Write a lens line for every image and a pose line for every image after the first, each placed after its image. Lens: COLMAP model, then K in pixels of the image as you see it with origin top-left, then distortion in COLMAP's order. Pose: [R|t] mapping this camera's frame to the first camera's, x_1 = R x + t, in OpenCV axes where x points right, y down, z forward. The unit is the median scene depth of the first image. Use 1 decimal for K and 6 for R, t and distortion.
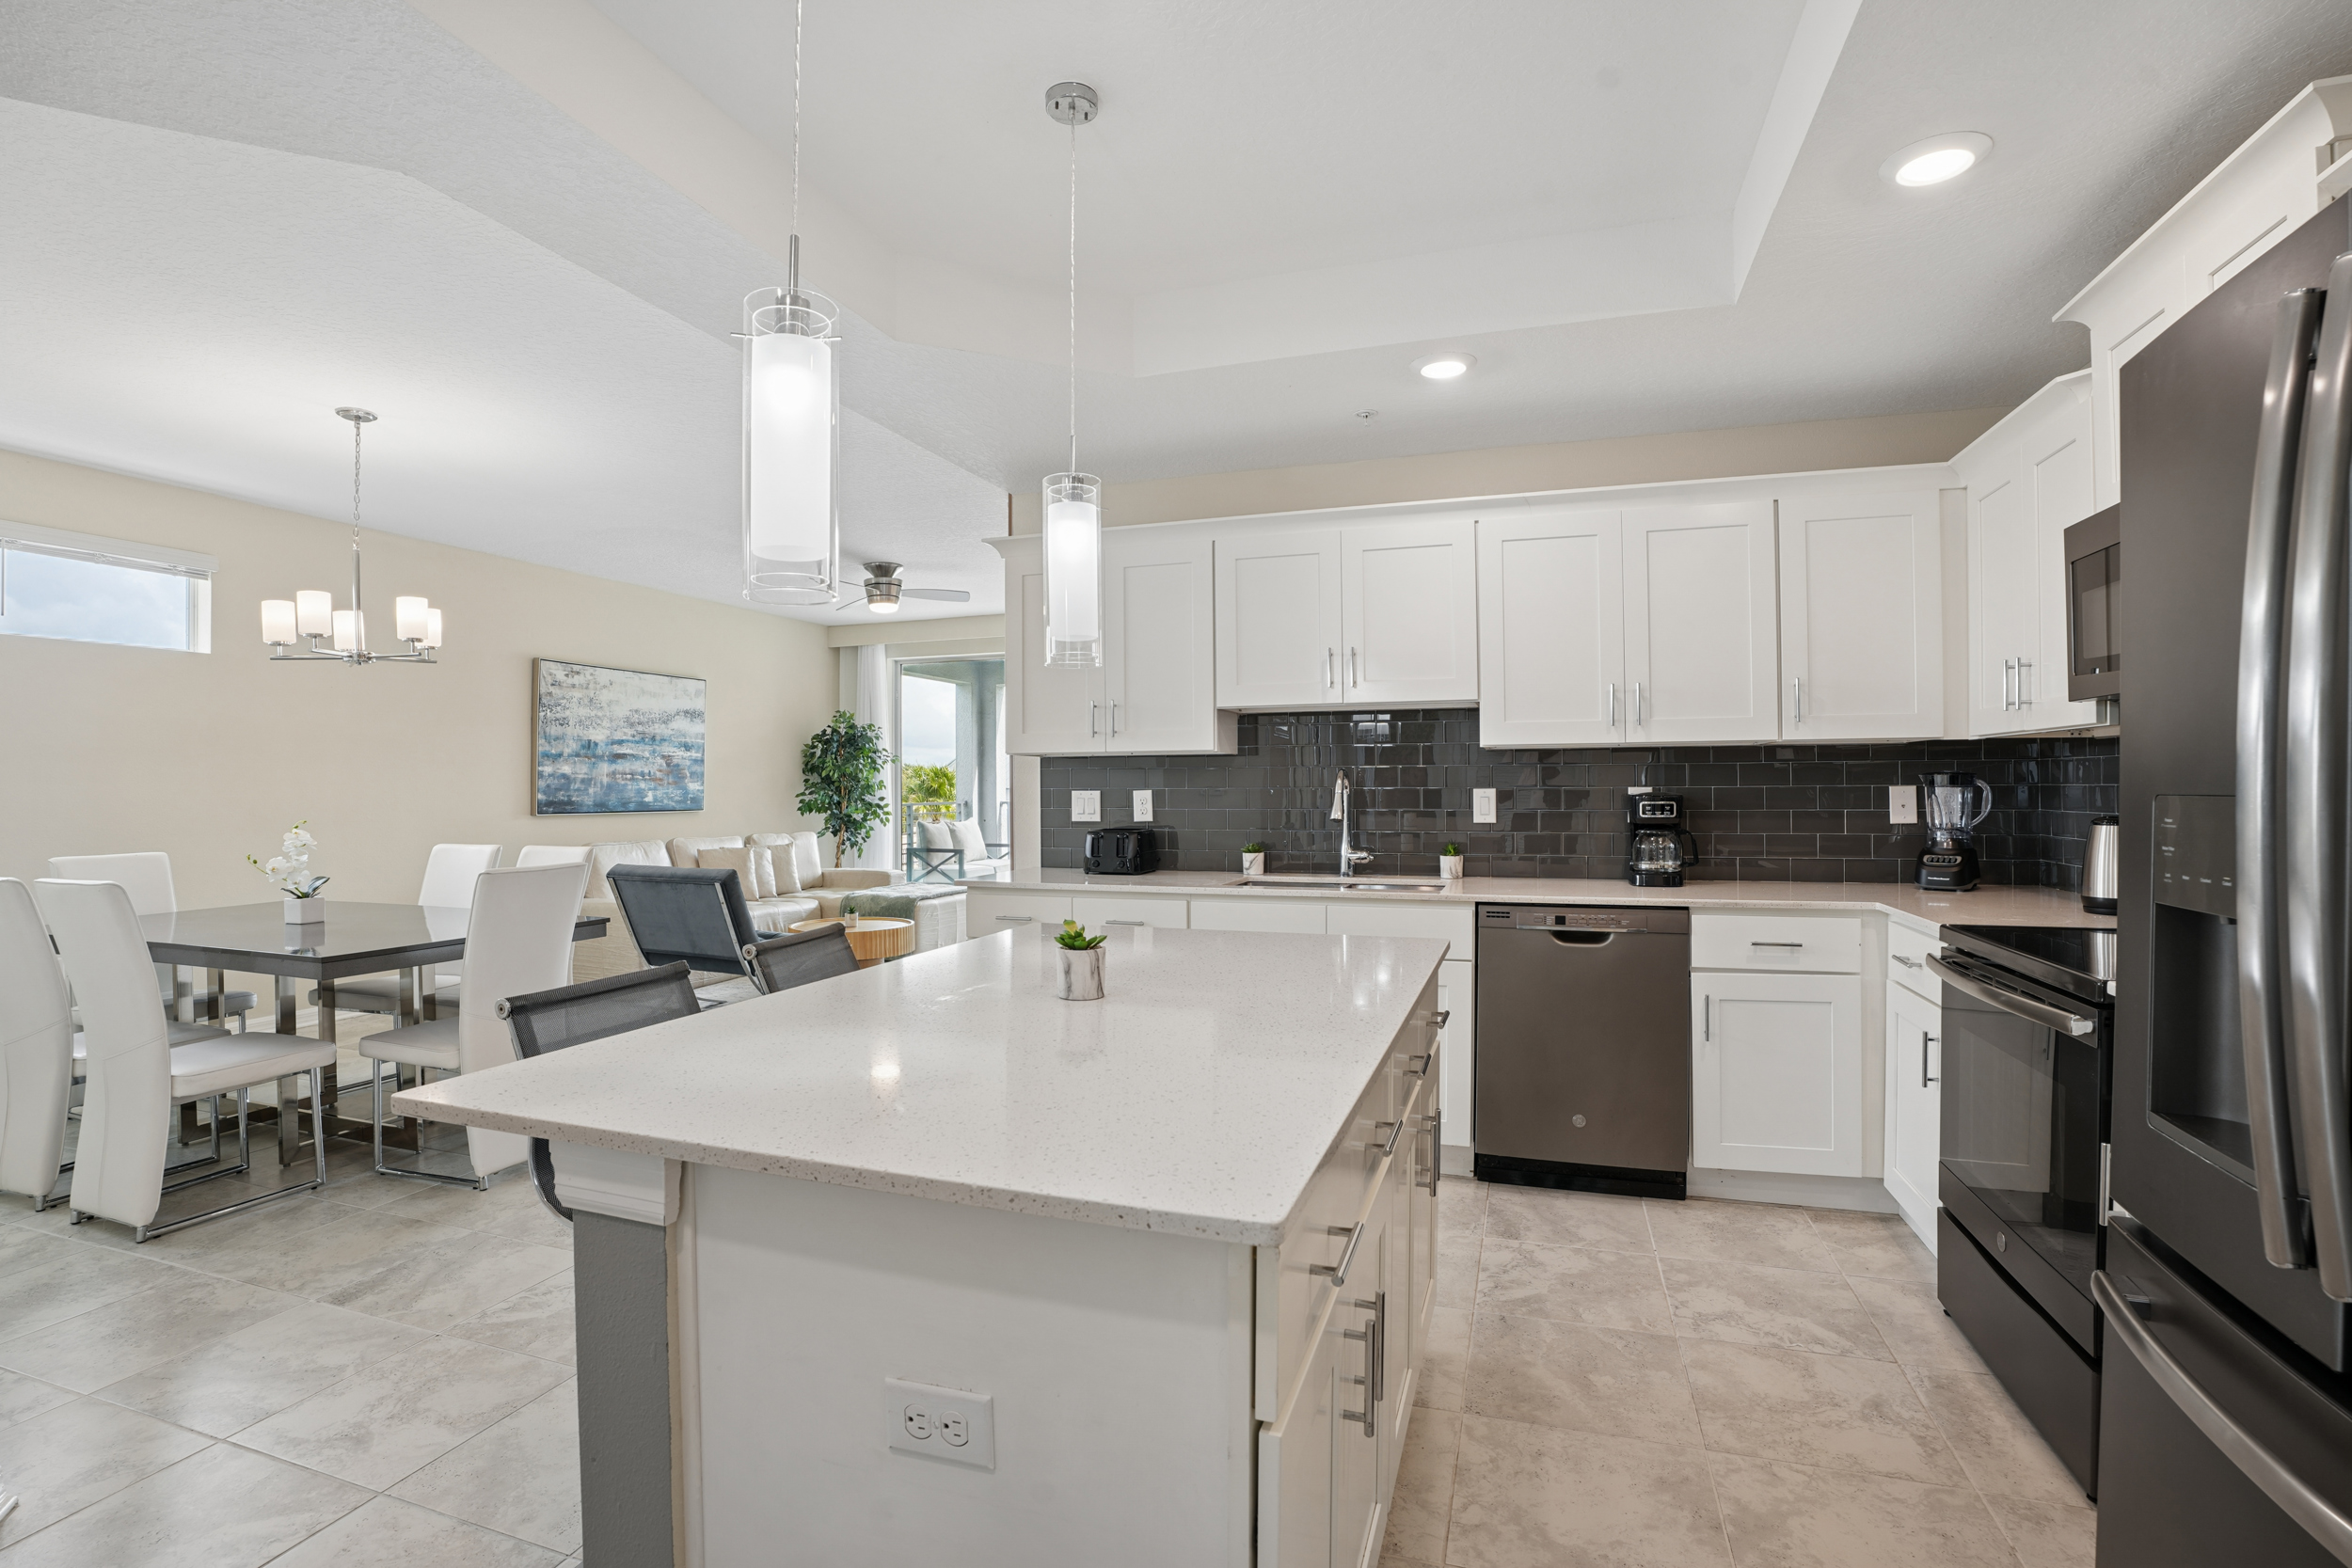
lens RADIAL K [[1097.4, 0, 1161.2], [0, 1097.4, 778.9], [0, 0, 1]] dist [-0.066129, 0.018892]
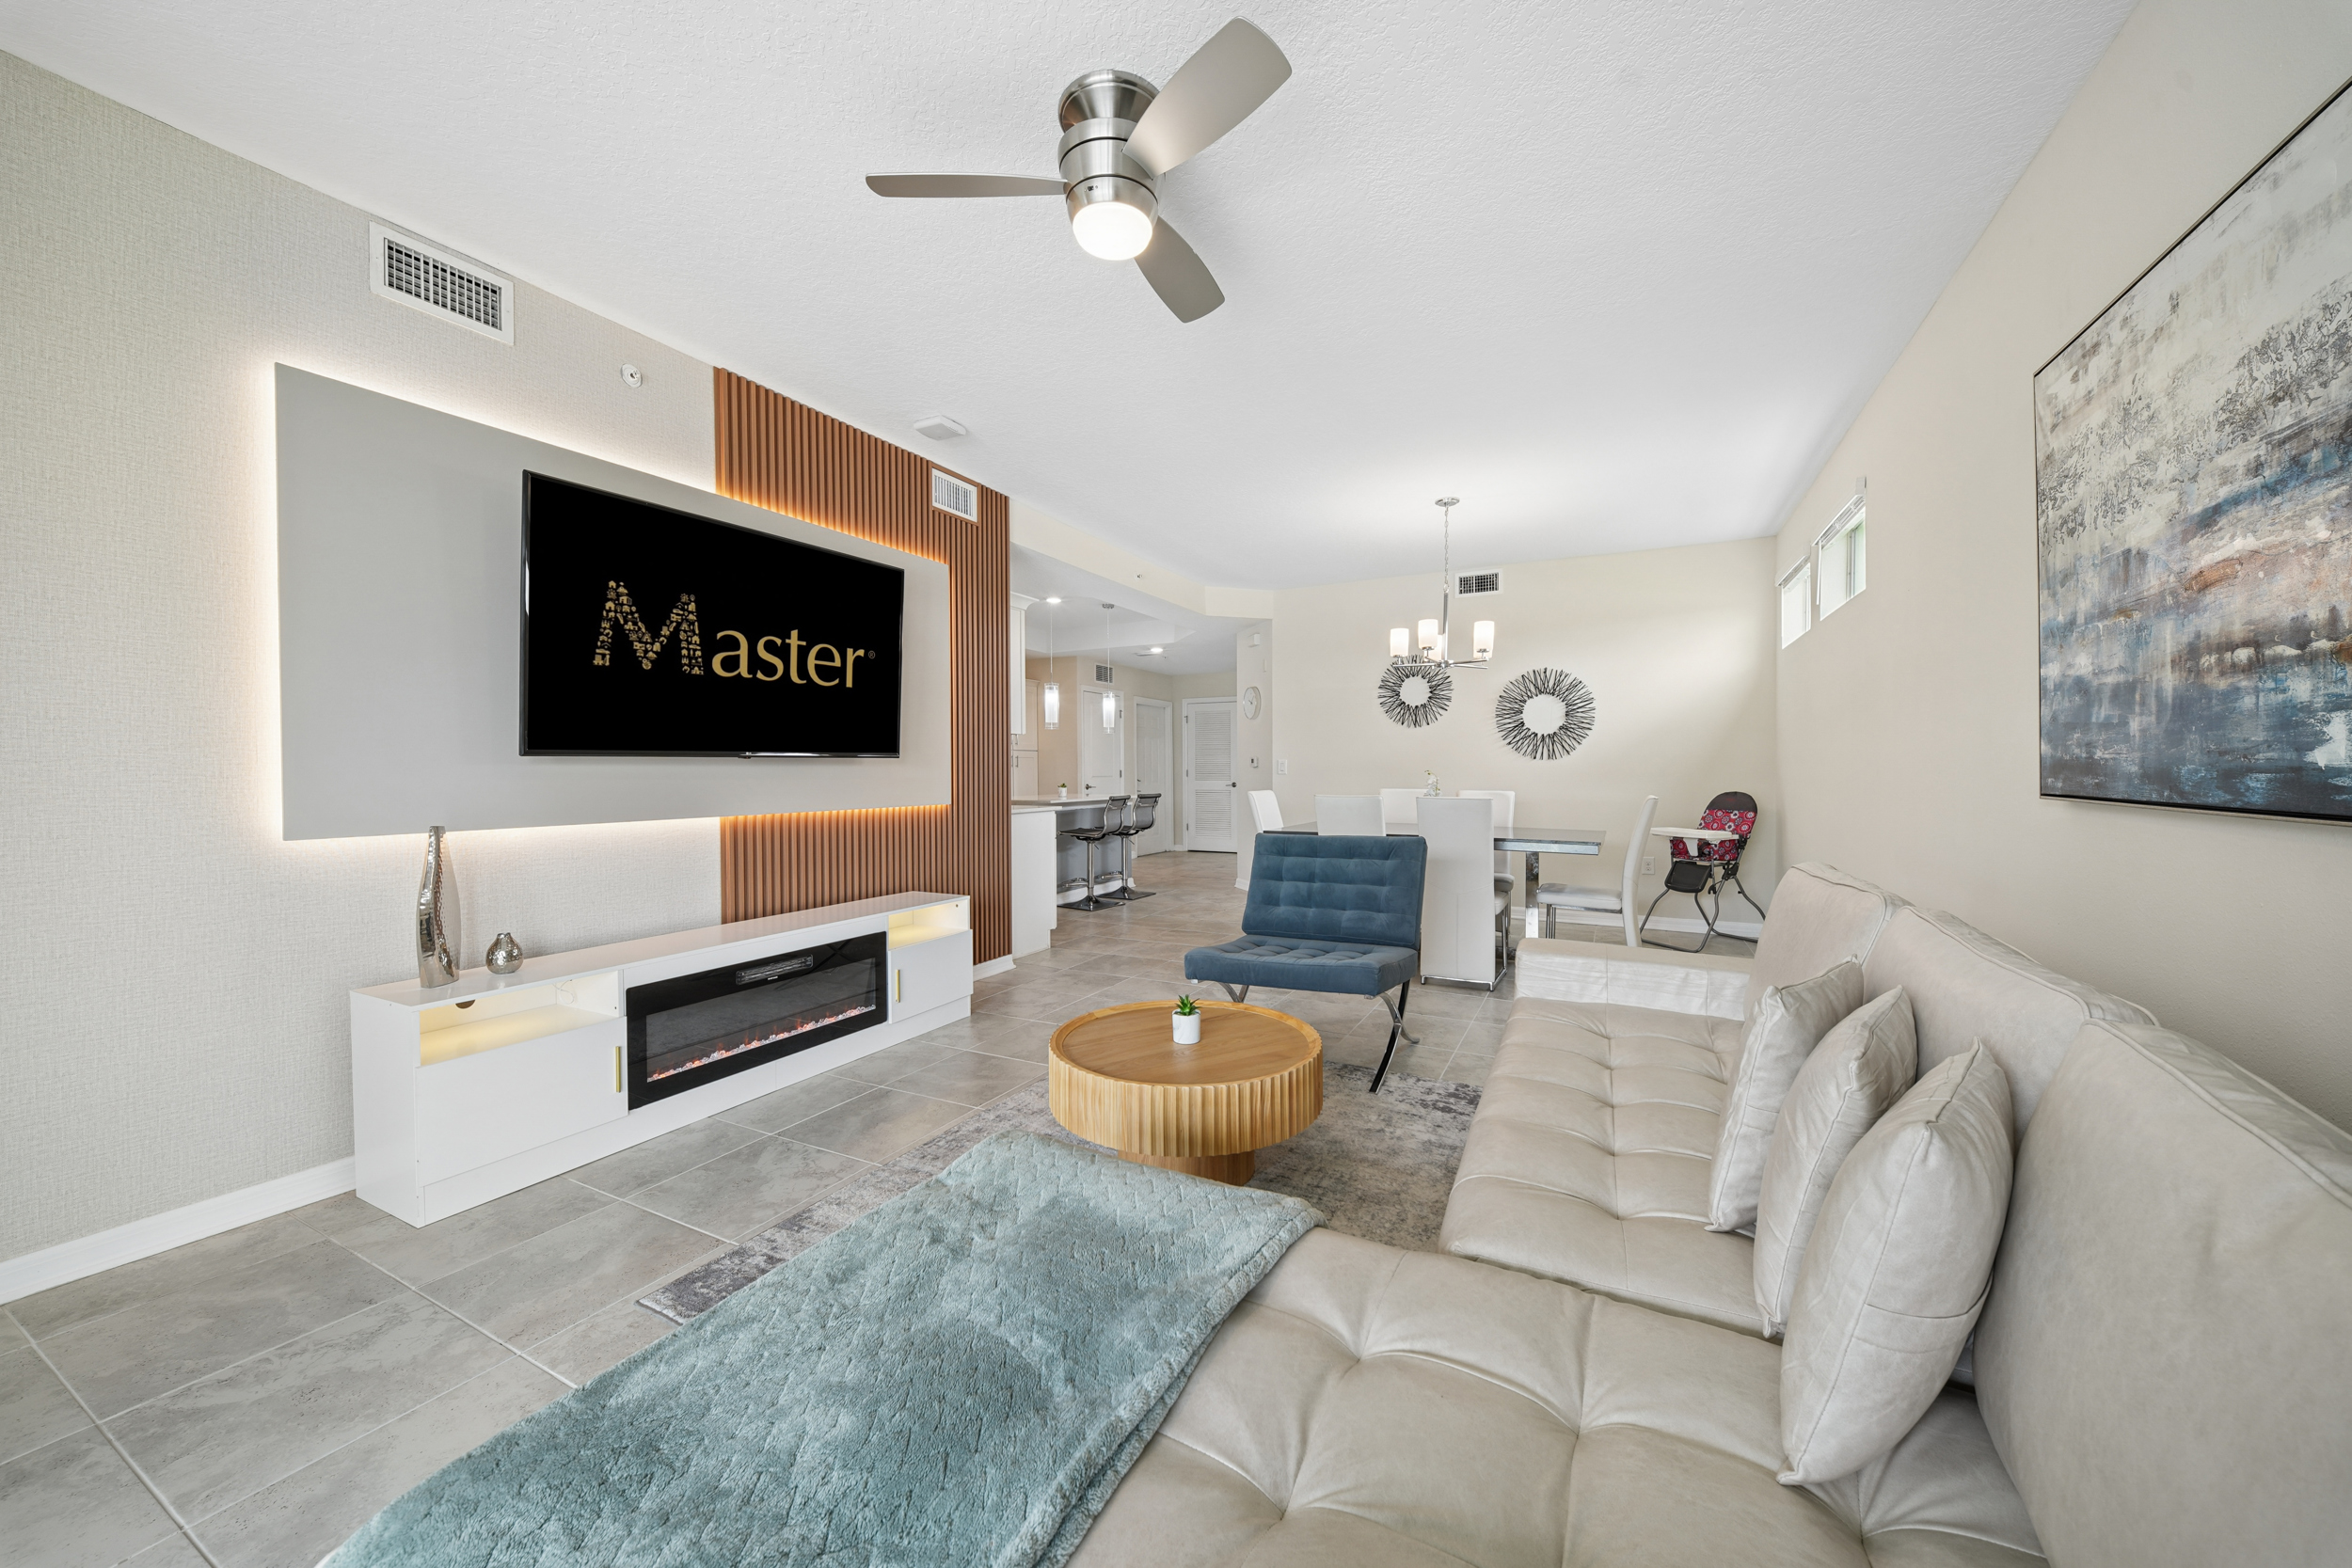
lens RADIAL K [[828.4, 0, 1179.2], [0, 828.4, 782.7], [0, 0, 1]] dist [0.005526, -0.005430]
pose [[-0.988643, 0.004545, 0.150215, -0.471844], [0.006228, 0.999923, 0.010730, 0.033481], [-0.150155, 0.011544, -0.988595, 1.903816]]
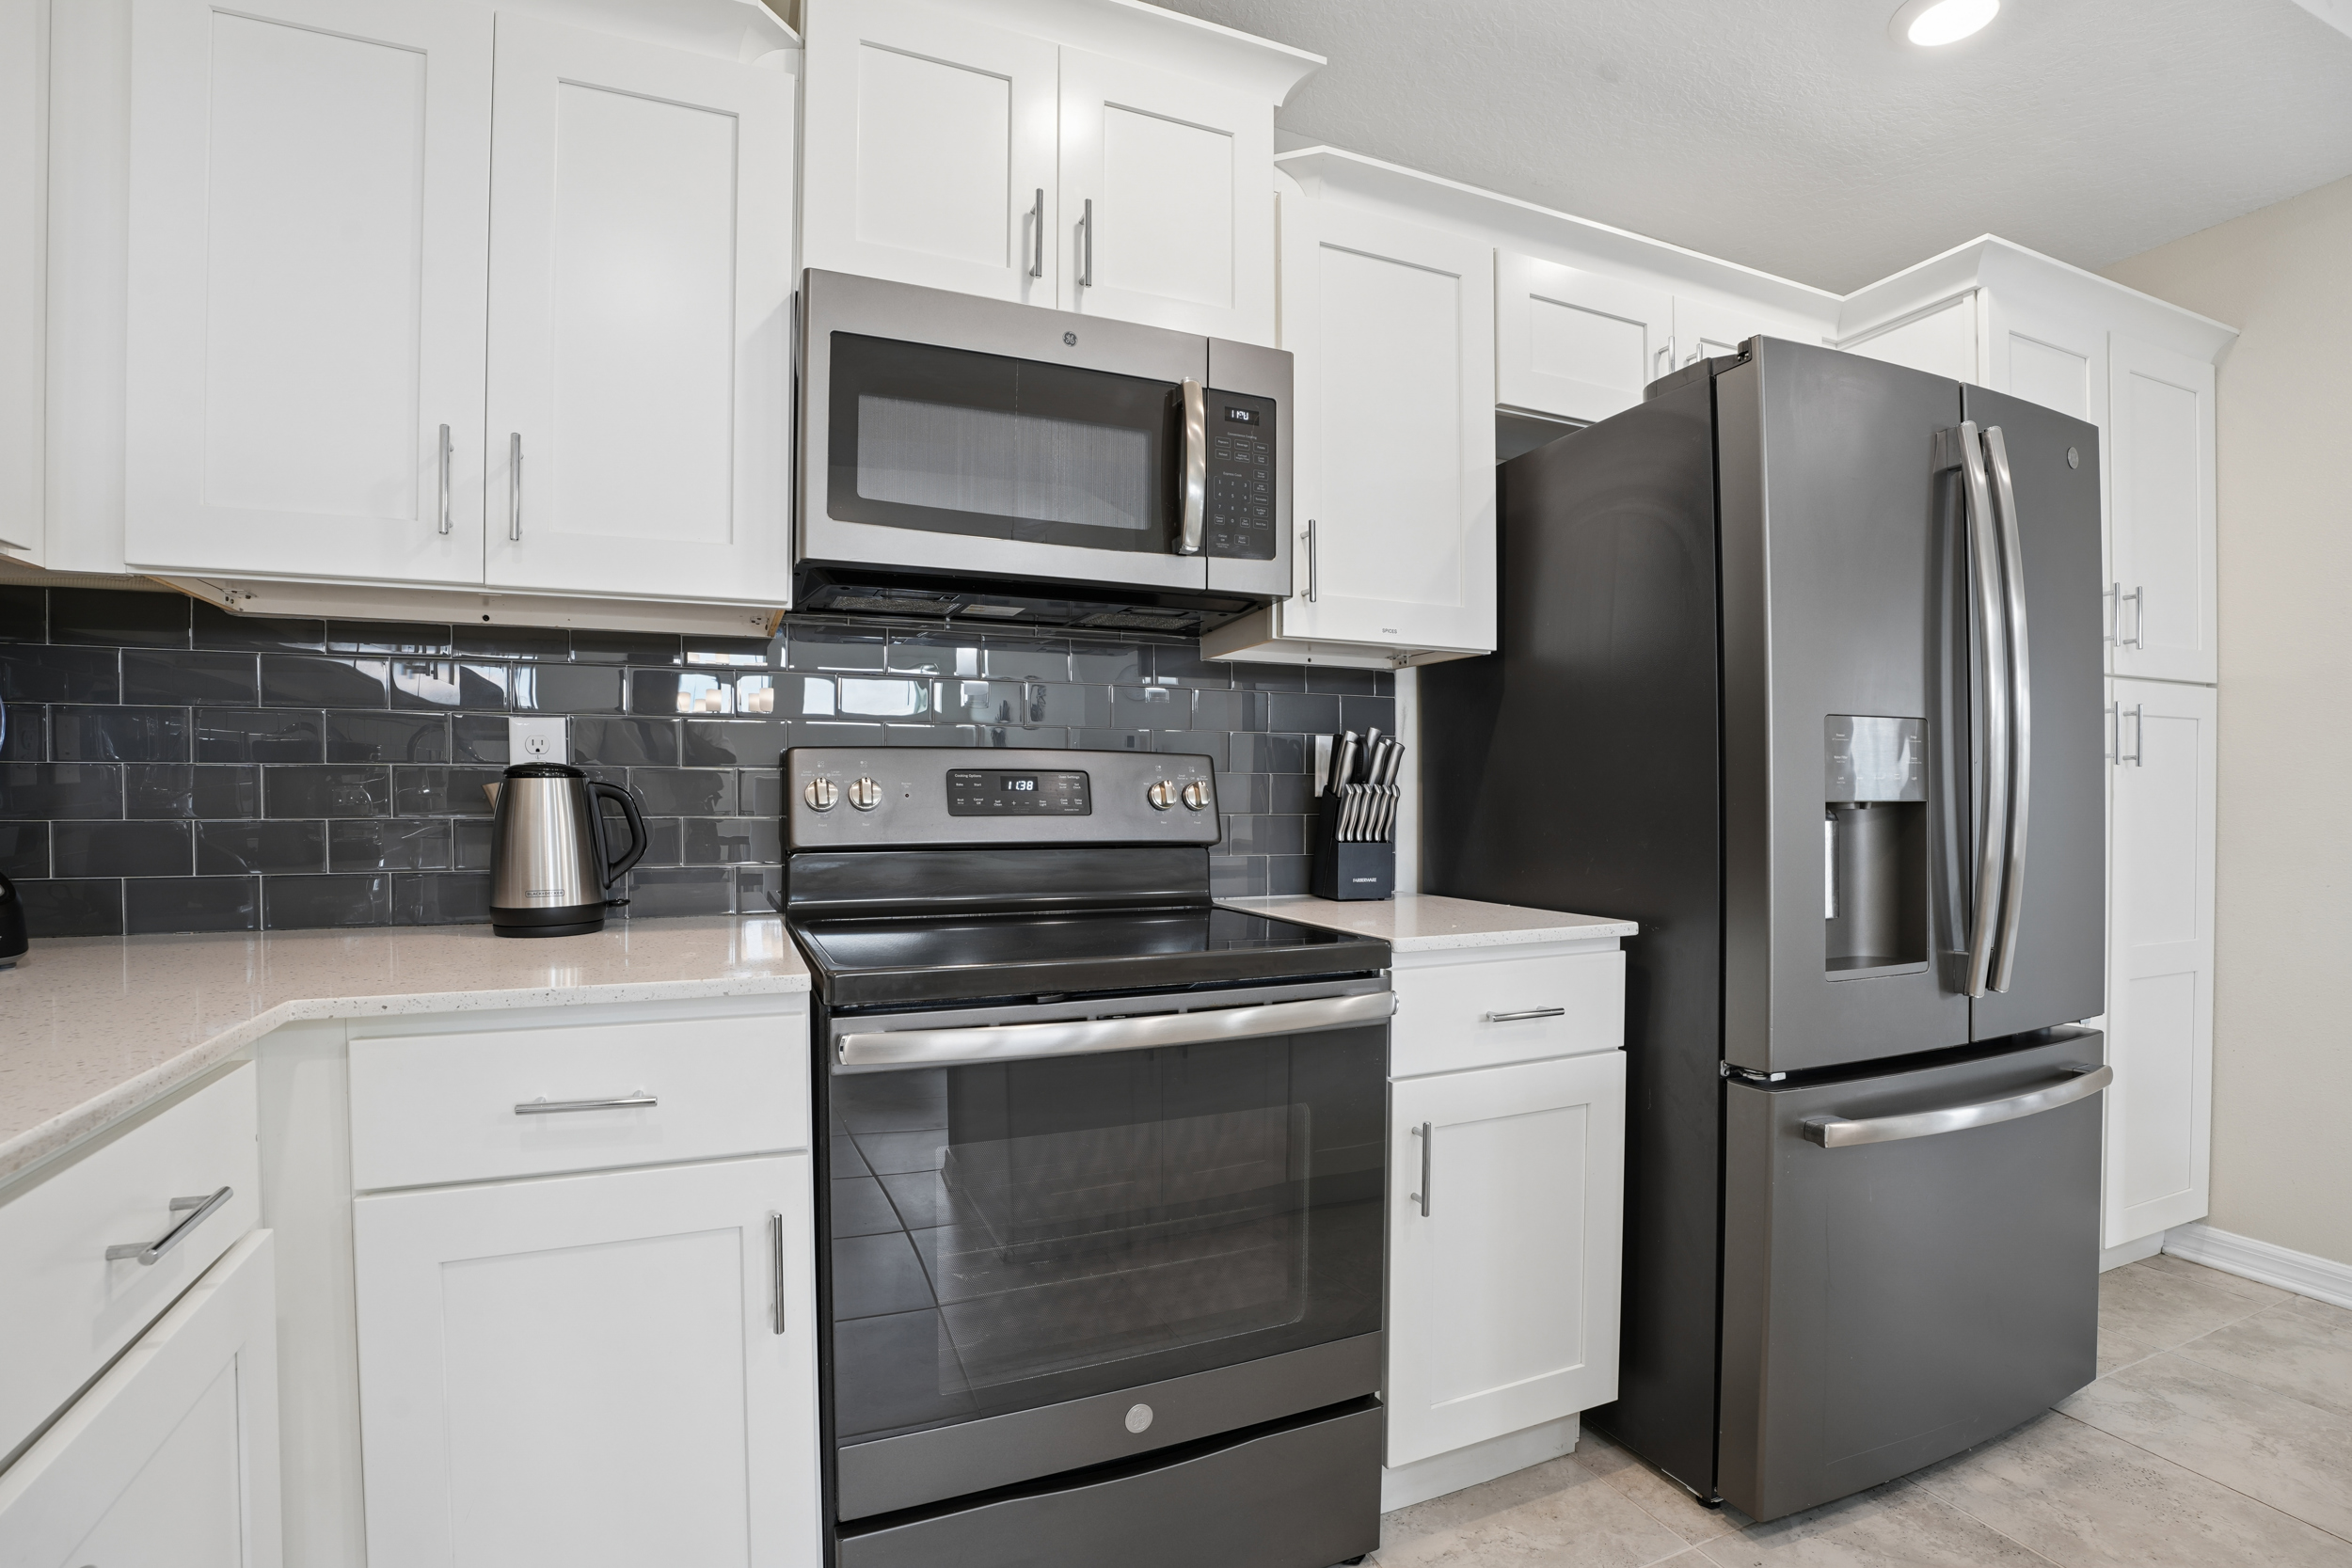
lens RADIAL K [[1097.4, 0, 1156.2], [0, 1097.4, 809.9], [0, 0, 1]] dist [-0.066129, 0.018892]
pose [[-0.666129, 0.000791, 0.745836, 0.137124], [0.000148, 1.000000, -0.000928, 0.033807], [-0.745836, -0.000508, -0.666129, 0.624984]]
